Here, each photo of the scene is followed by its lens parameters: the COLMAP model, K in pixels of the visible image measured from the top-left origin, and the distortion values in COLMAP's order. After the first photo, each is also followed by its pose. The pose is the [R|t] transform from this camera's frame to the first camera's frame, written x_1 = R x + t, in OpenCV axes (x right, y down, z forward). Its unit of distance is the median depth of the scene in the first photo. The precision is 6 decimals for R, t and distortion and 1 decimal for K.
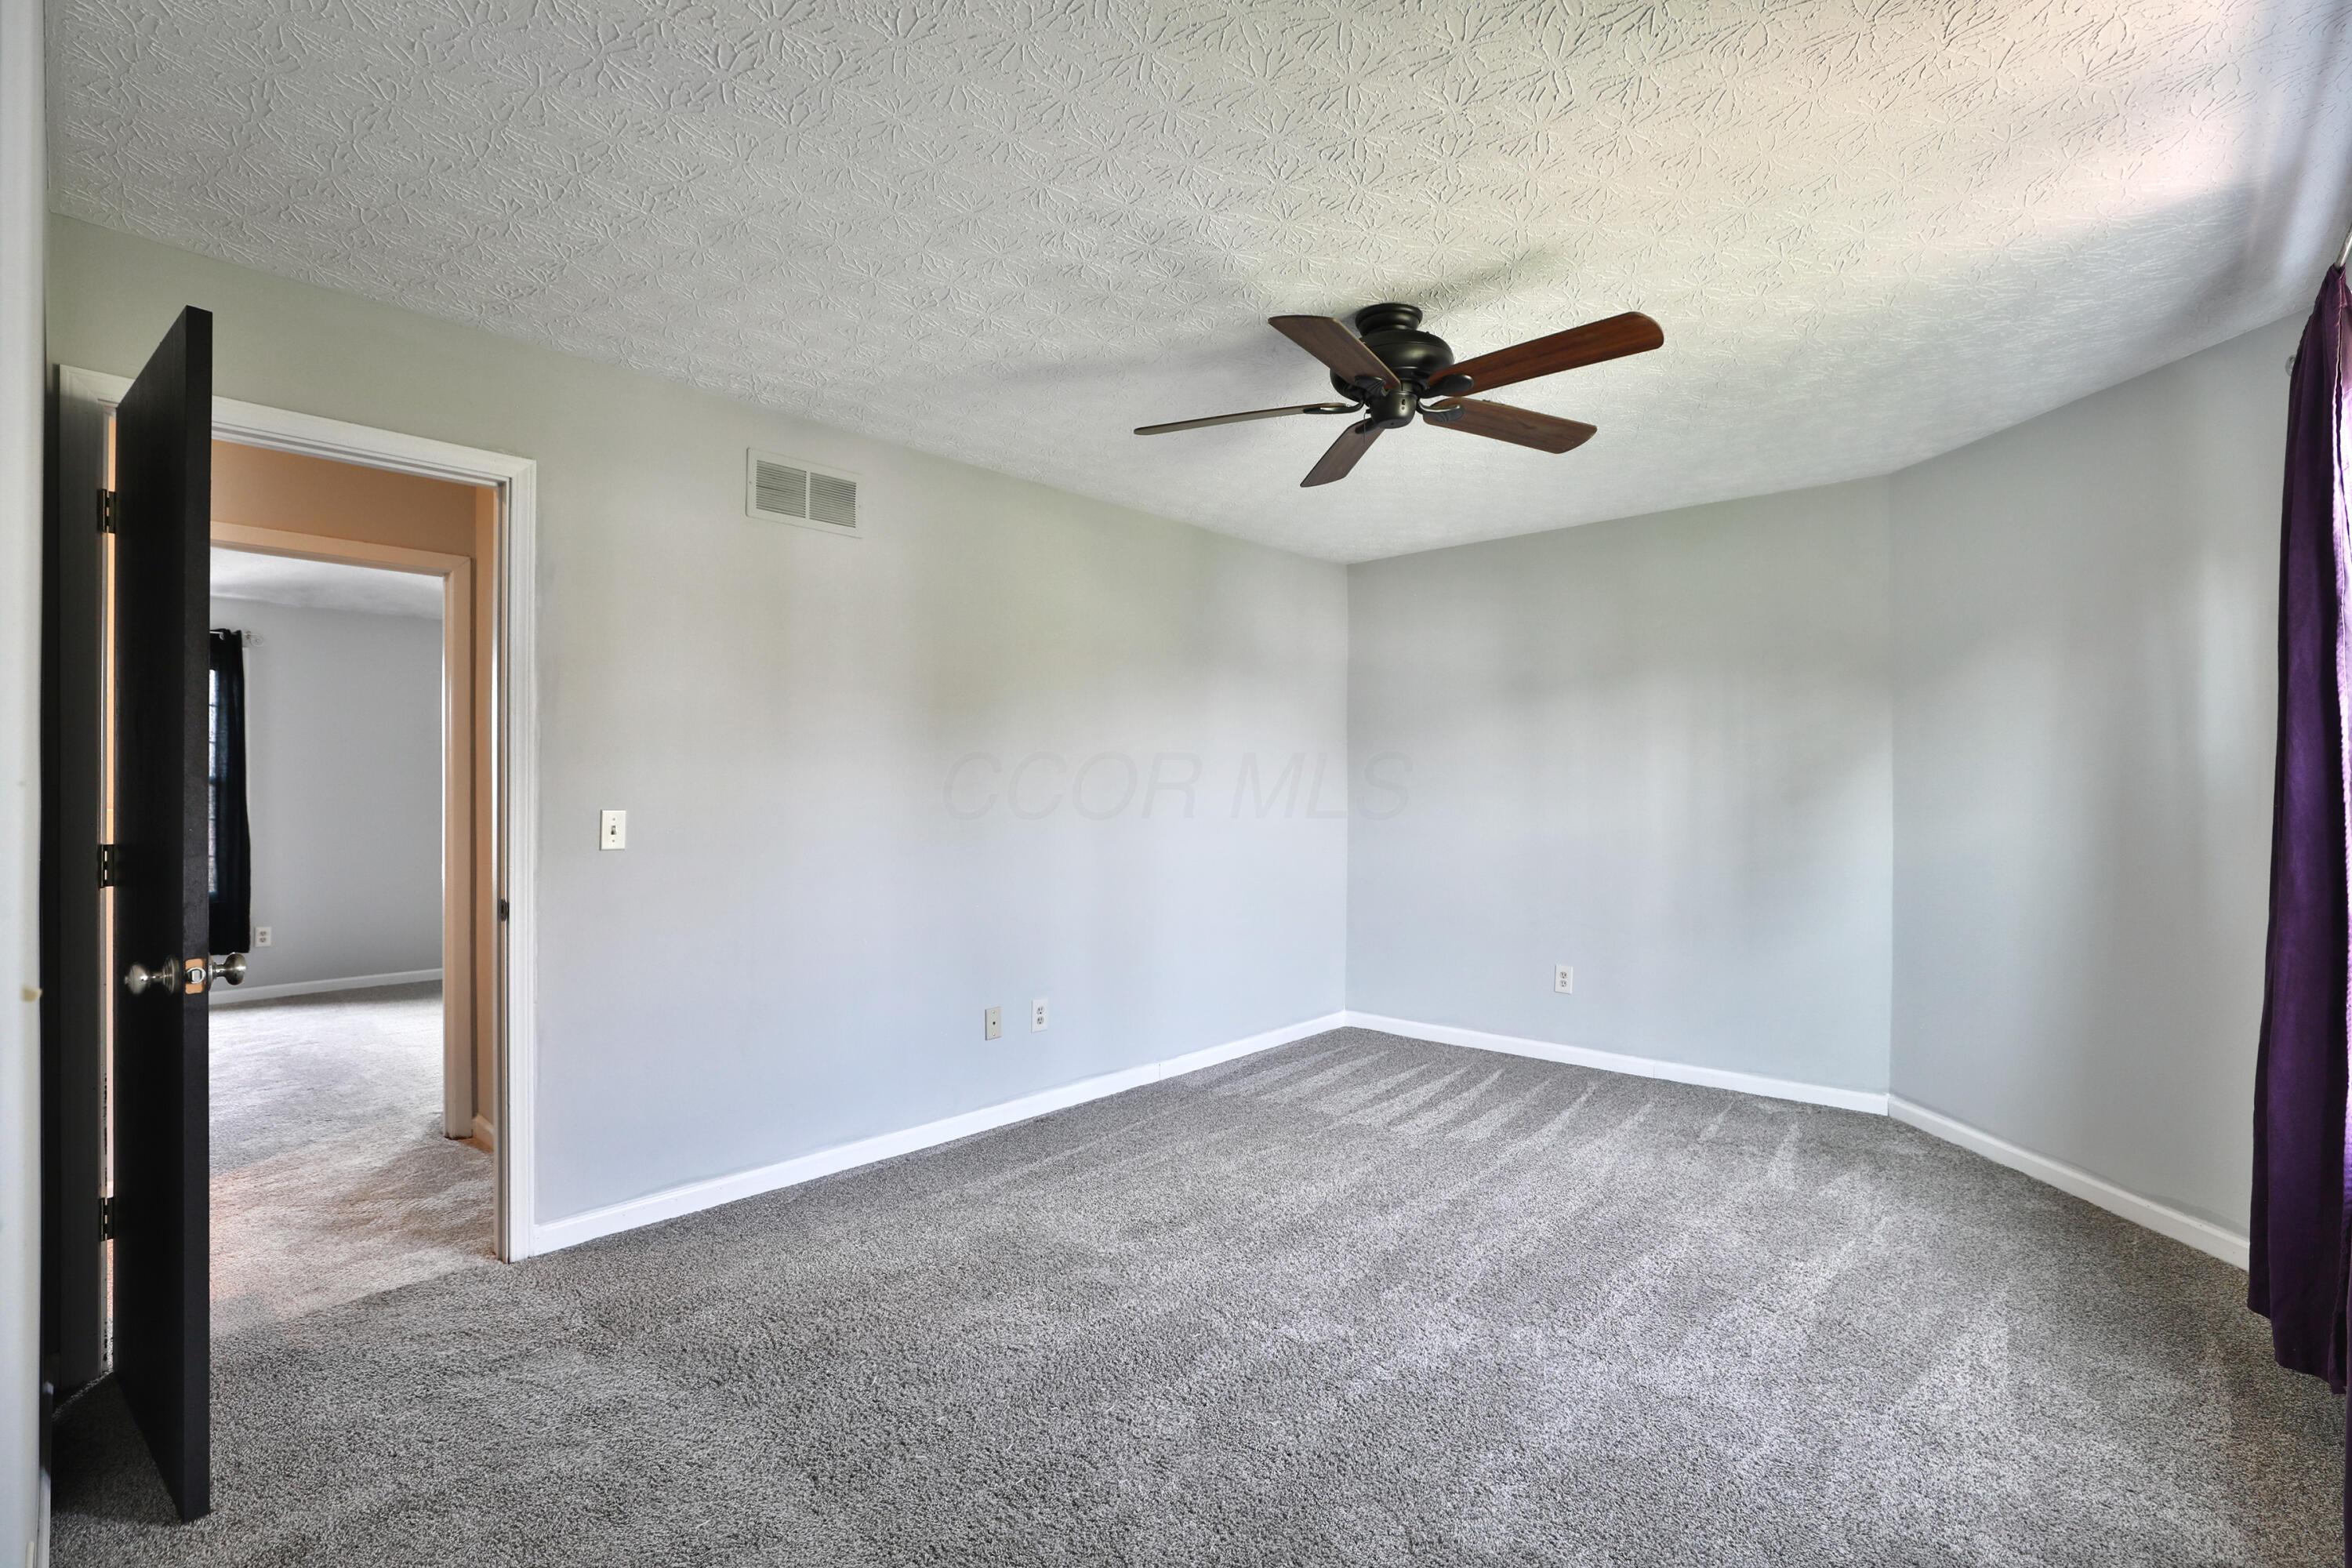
lens RADIAL K [[1074.9, 0, 1178.4], [0, 1074.9, 779.5], [0, 0, 1]] dist [-0.056254, 0.020725]
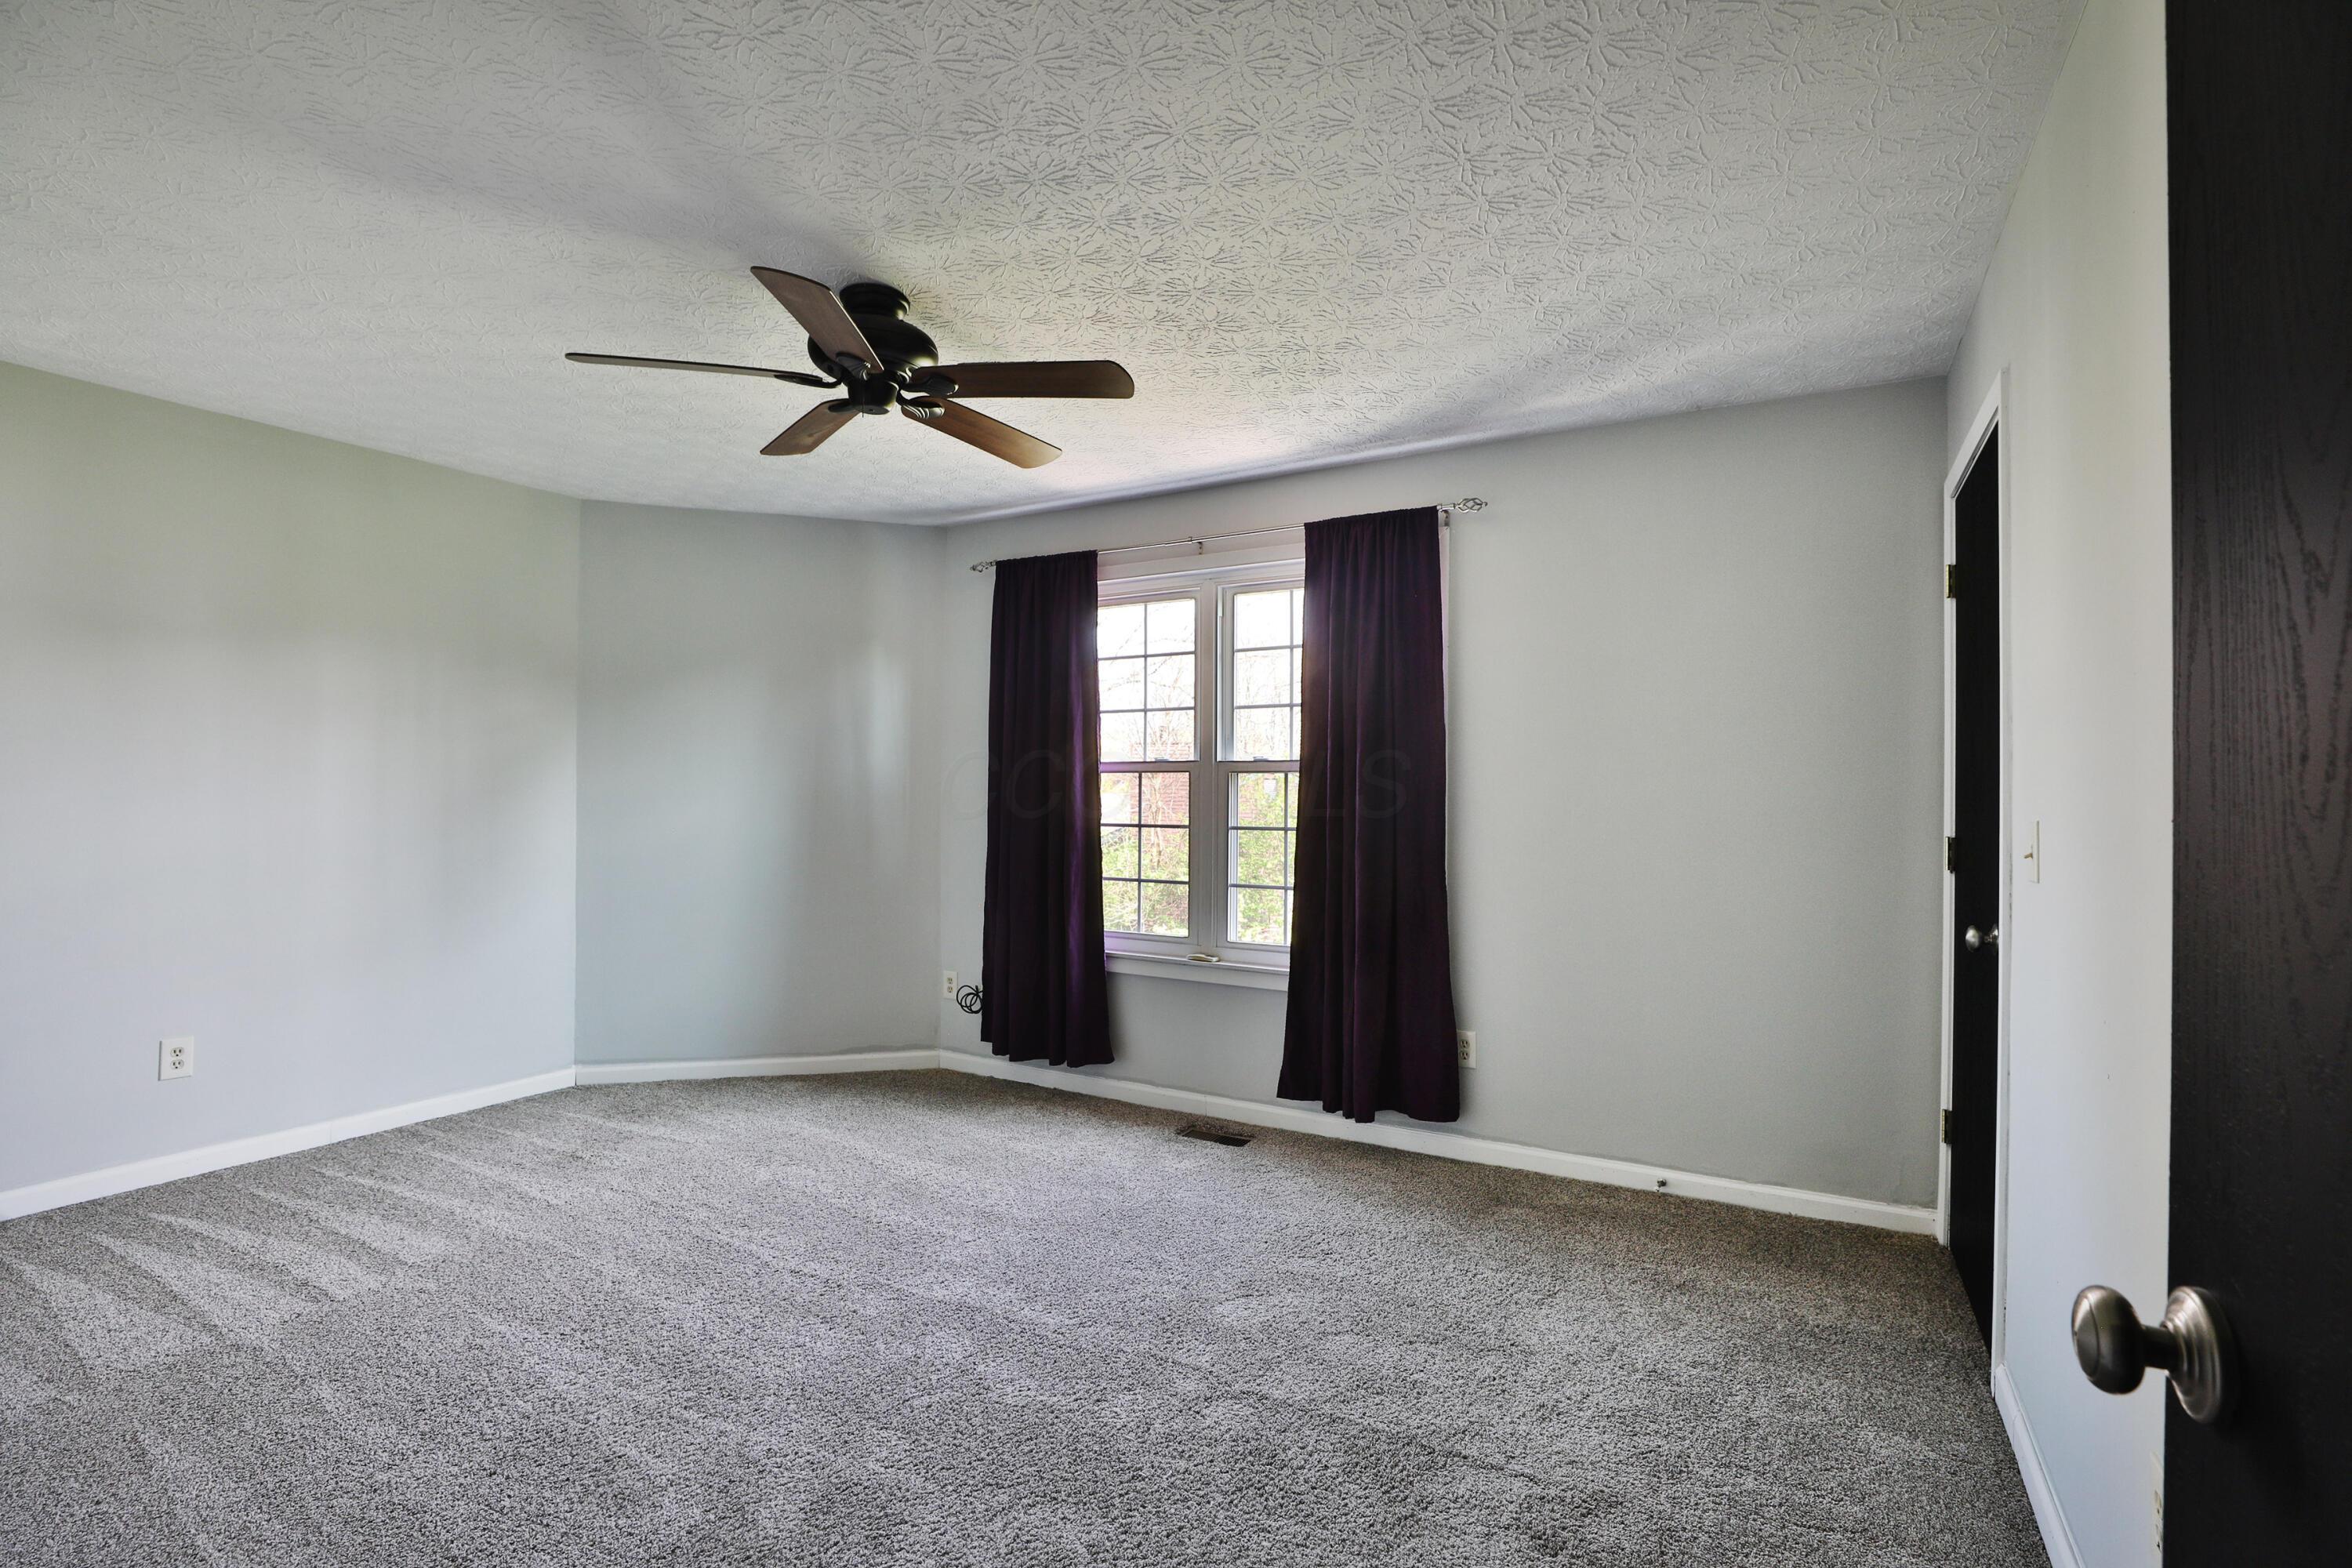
lens RADIAL K [[1085.8, 0, 1167.9], [0, 1085.8, 782.4], [0, 0, 1]] dist [-0.018837, 0.009831]
pose [[-0.210469, 0.008748, 0.977561, -0.560157], [-0.018551, 0.999744, -0.012941, 0.008137], [-0.977425, -0.020858, -0.210253, 0.645544]]
